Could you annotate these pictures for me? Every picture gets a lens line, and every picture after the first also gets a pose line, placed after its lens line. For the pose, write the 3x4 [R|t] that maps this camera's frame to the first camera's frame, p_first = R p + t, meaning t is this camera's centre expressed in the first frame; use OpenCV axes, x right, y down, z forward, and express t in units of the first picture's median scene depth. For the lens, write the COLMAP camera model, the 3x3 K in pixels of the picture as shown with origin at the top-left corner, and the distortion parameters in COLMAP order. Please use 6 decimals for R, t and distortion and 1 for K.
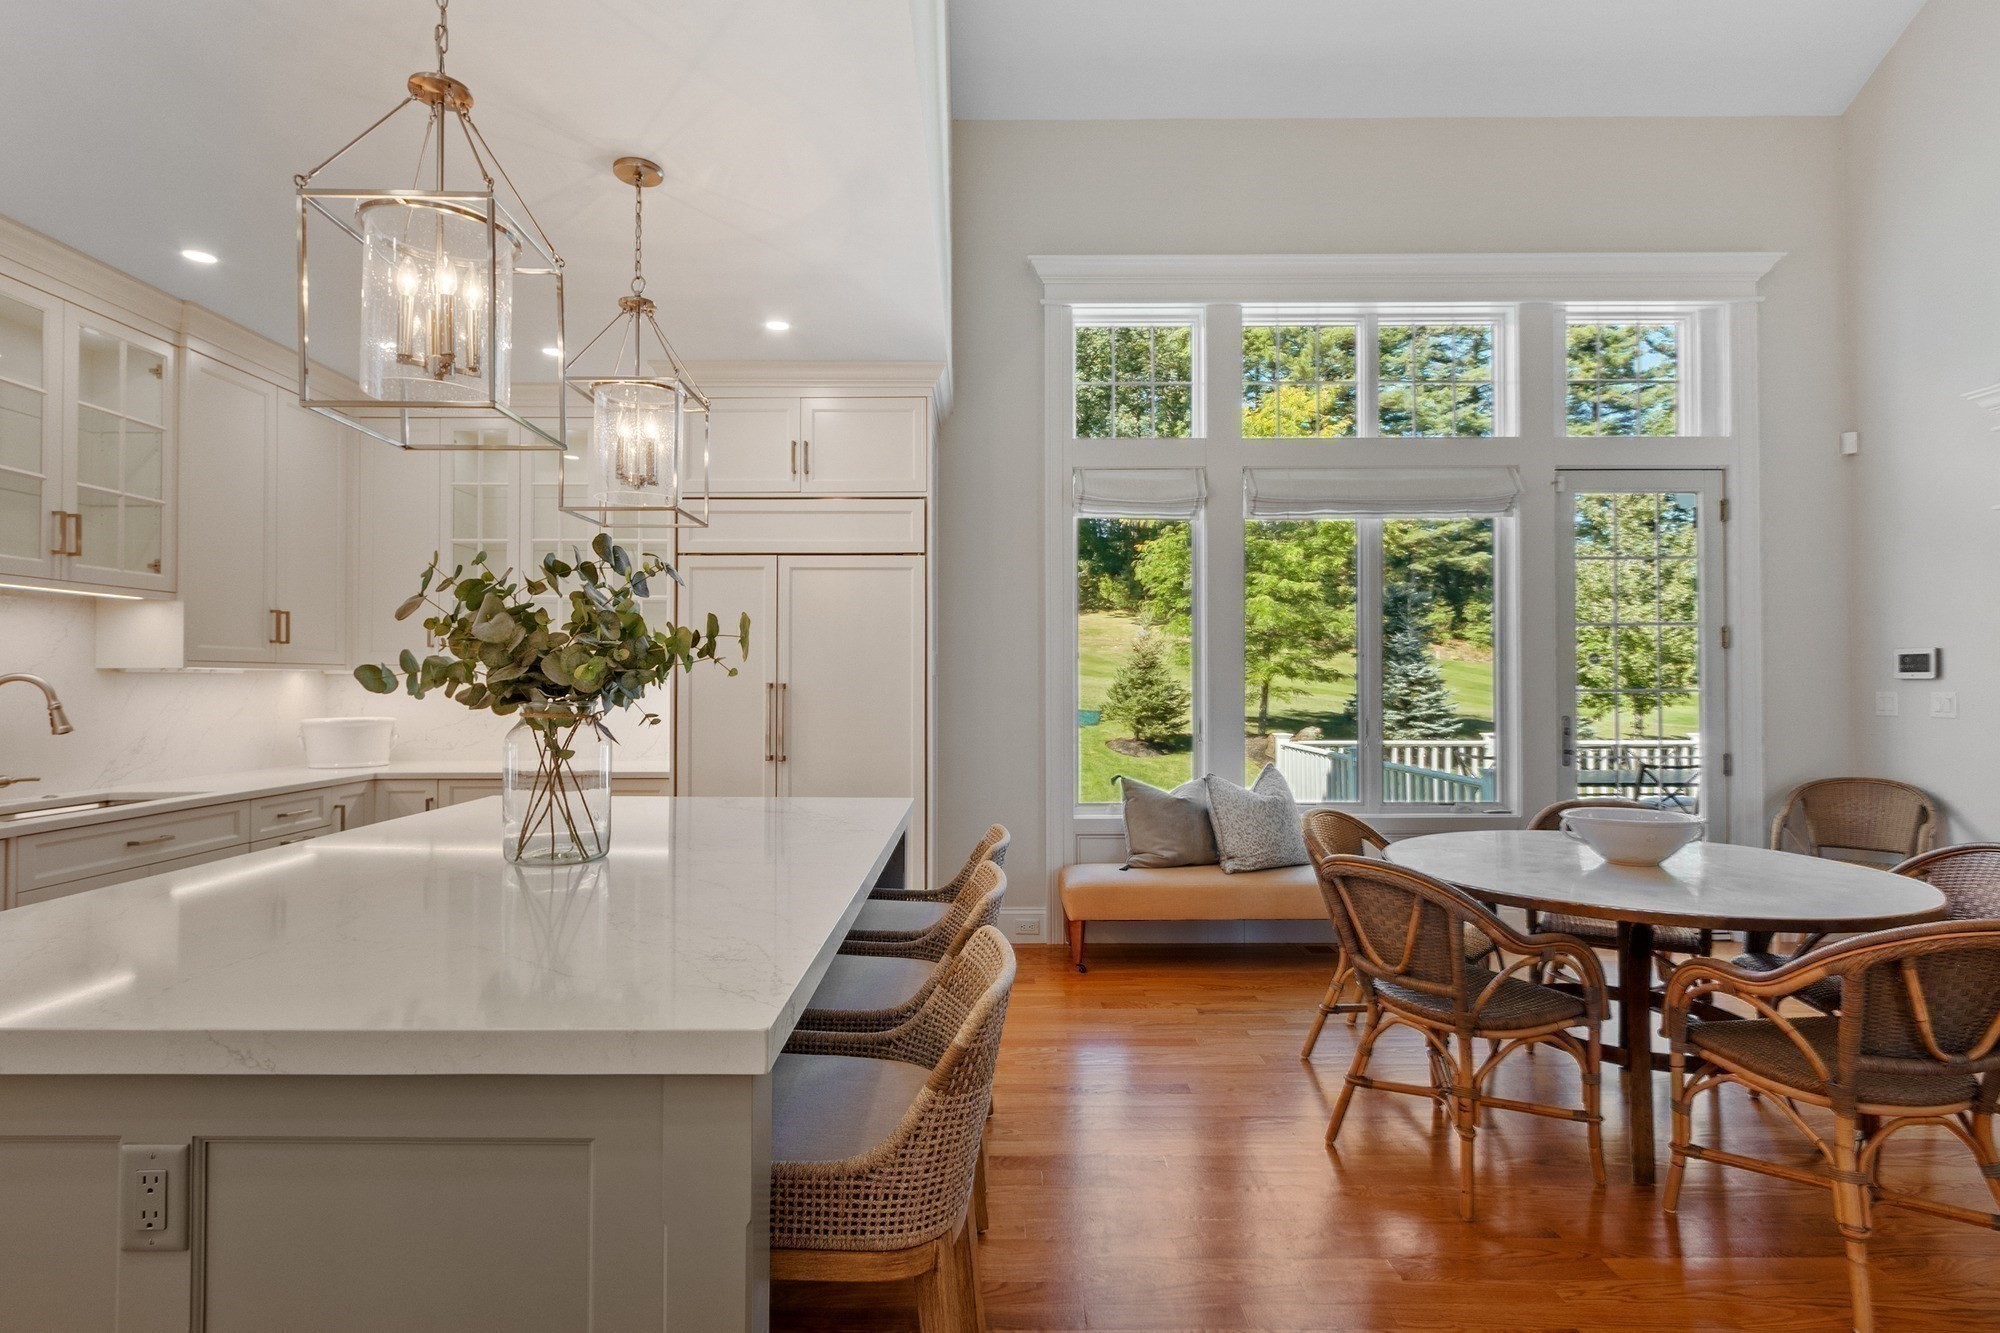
lens RADIAL K [[968.1, 0, 978.1], [0, 968.1, 664.0], [0, 0, 1]] dist [0.017653, -0.010143]
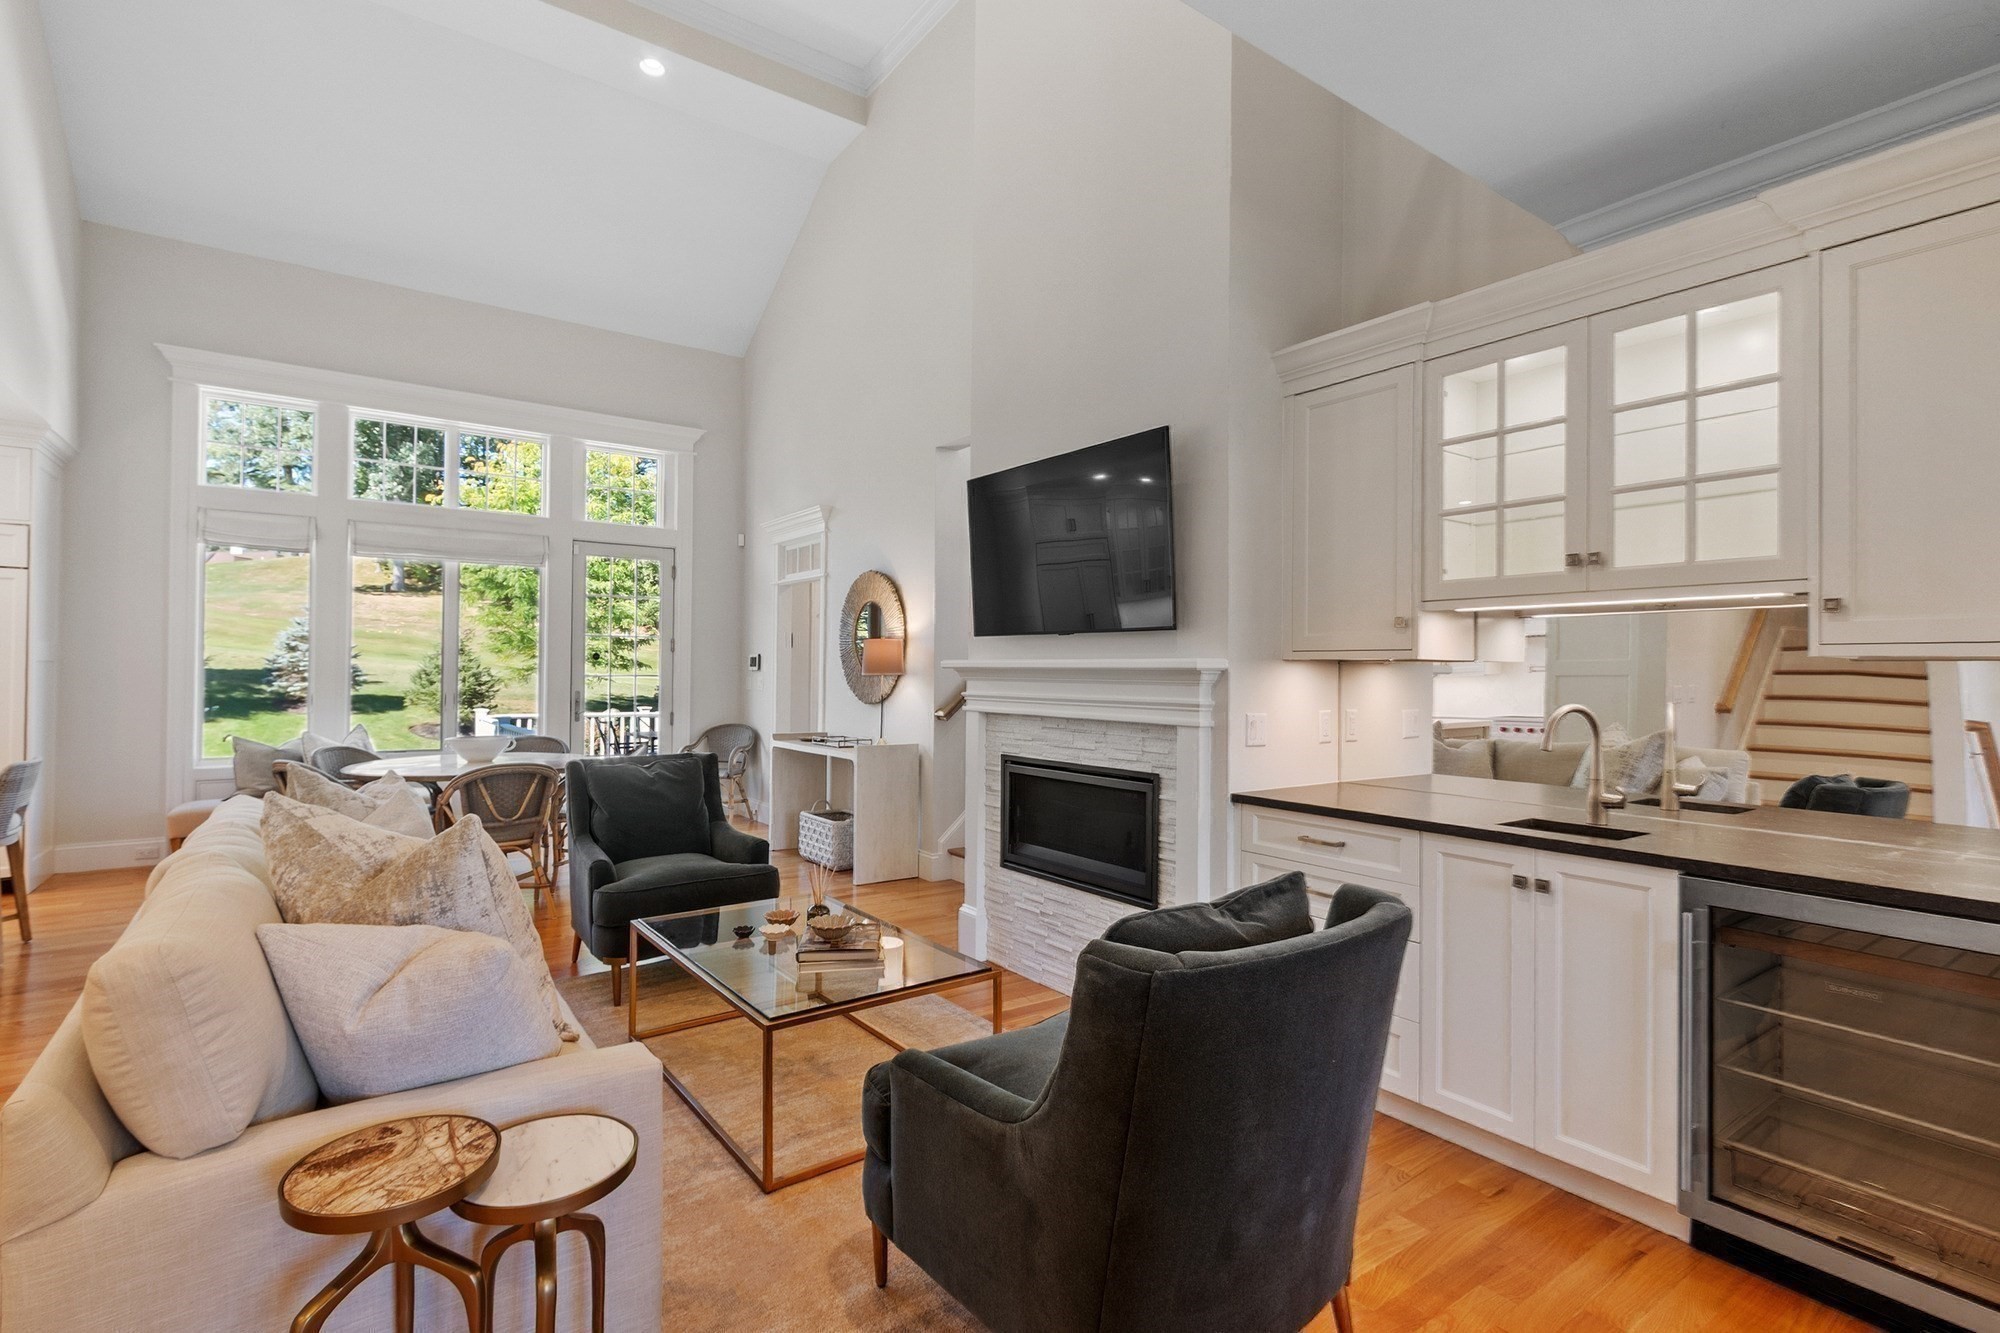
lens RADIAL K [[936.0, 0, 973.1], [0, 936.0, 666.4], [0, 0, 1]] dist [-0.002523, -0.000008]
pose [[0.817331, 0.012946, 0.576022, 0.223438], [-0.021231, 0.999745, 0.007656, -0.013417], [-0.575777, -0.018487, 0.817398, -0.633240]]
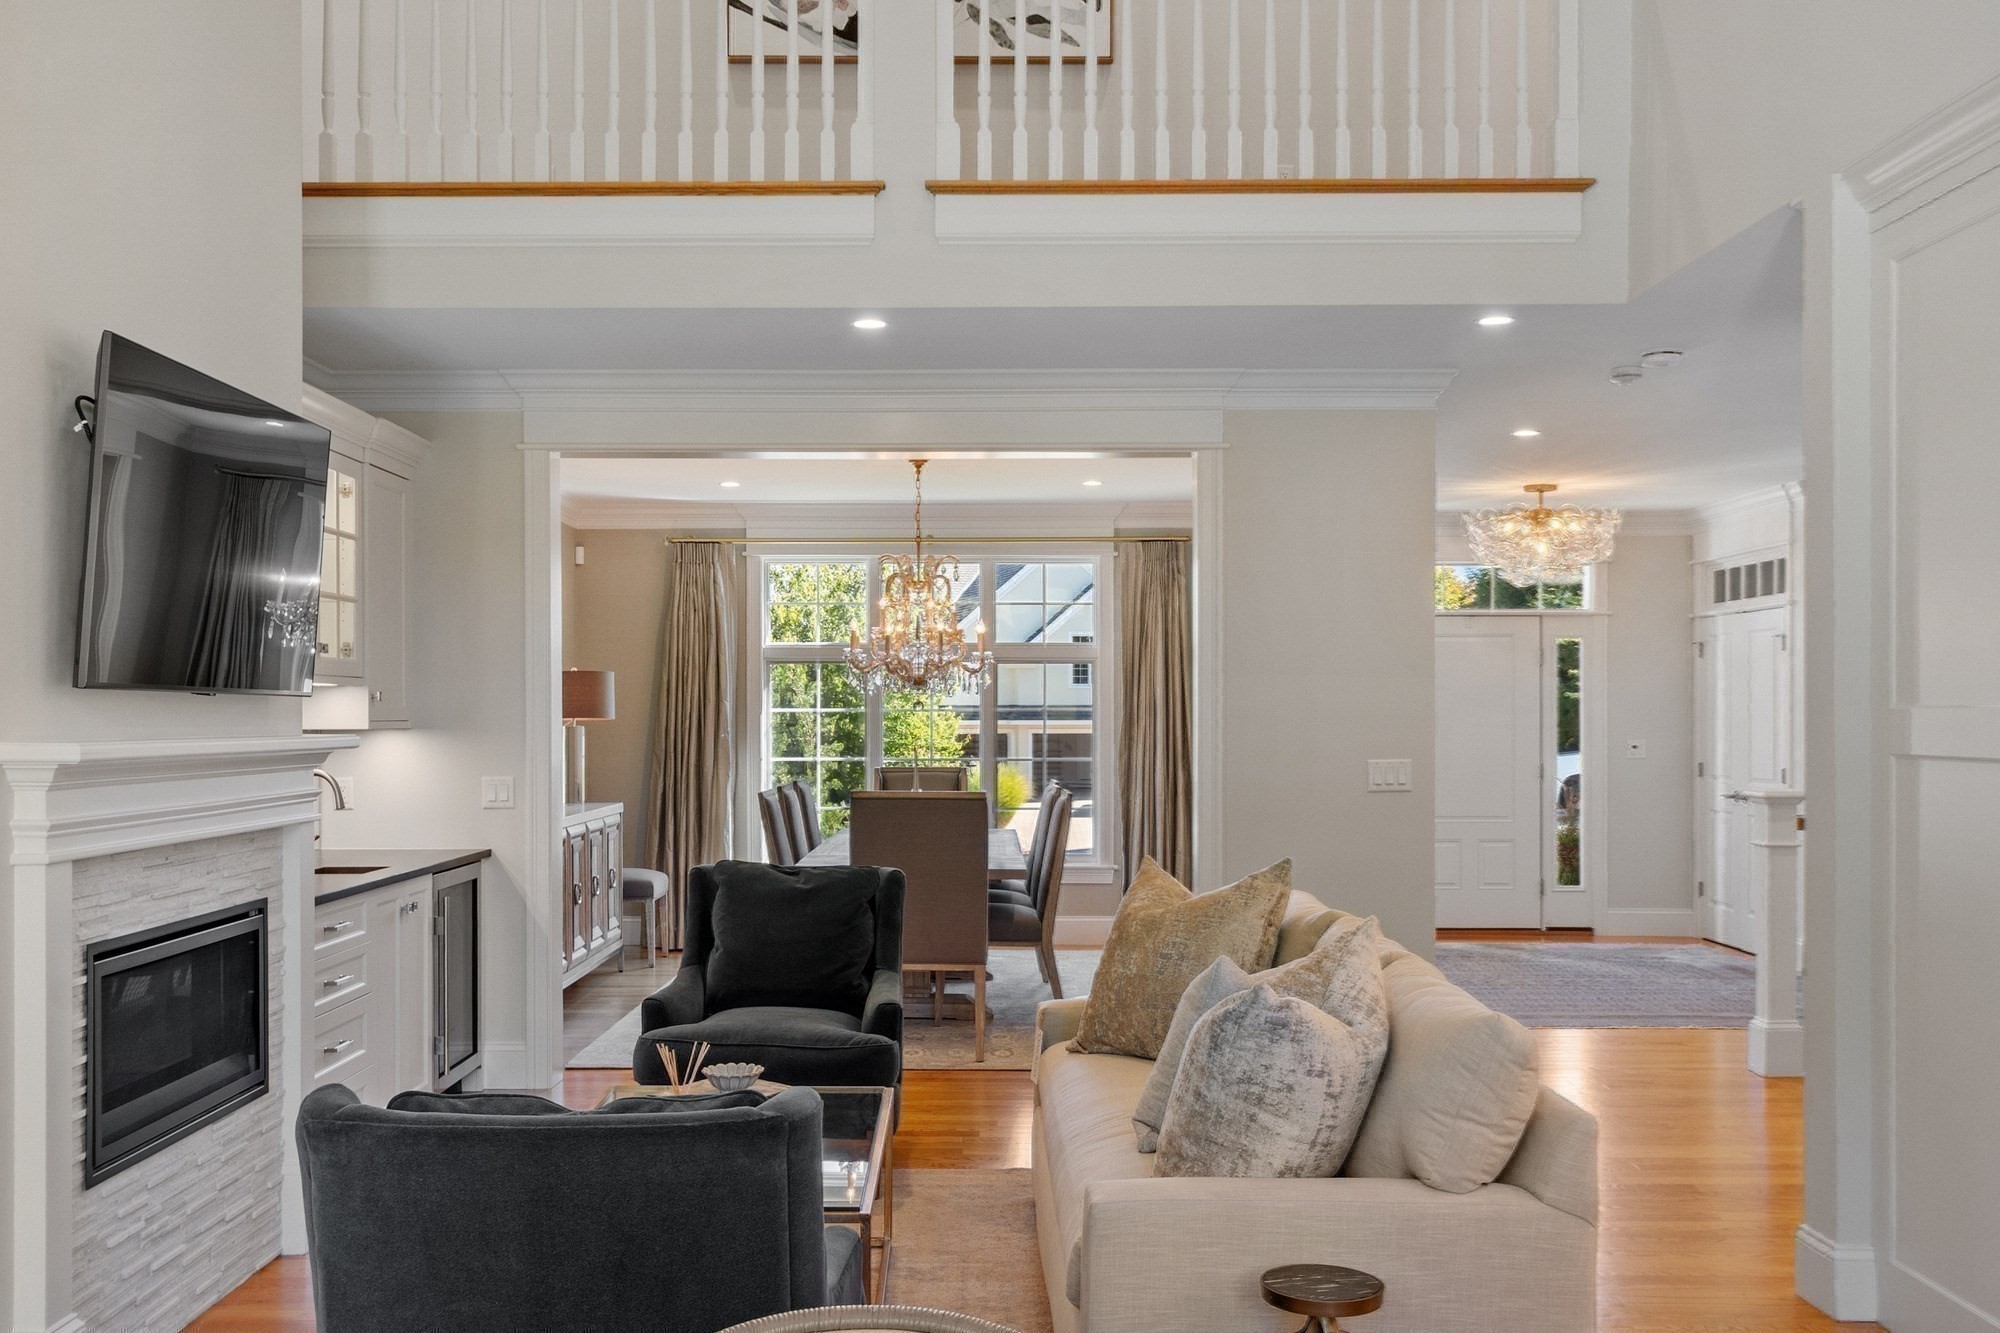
lens RADIAL K [[1835.1, 0, 957.3], [0, 1835.1, 717.3], [0, 0, 1]] dist [0.006850, -0.006475]
pose [[-0.999970, 0.001079, 0.007687, 0.355165], [0.000963, 0.999886, -0.015062, -0.011258], [-0.007702, -0.015054, -0.999857, 0.711122]]
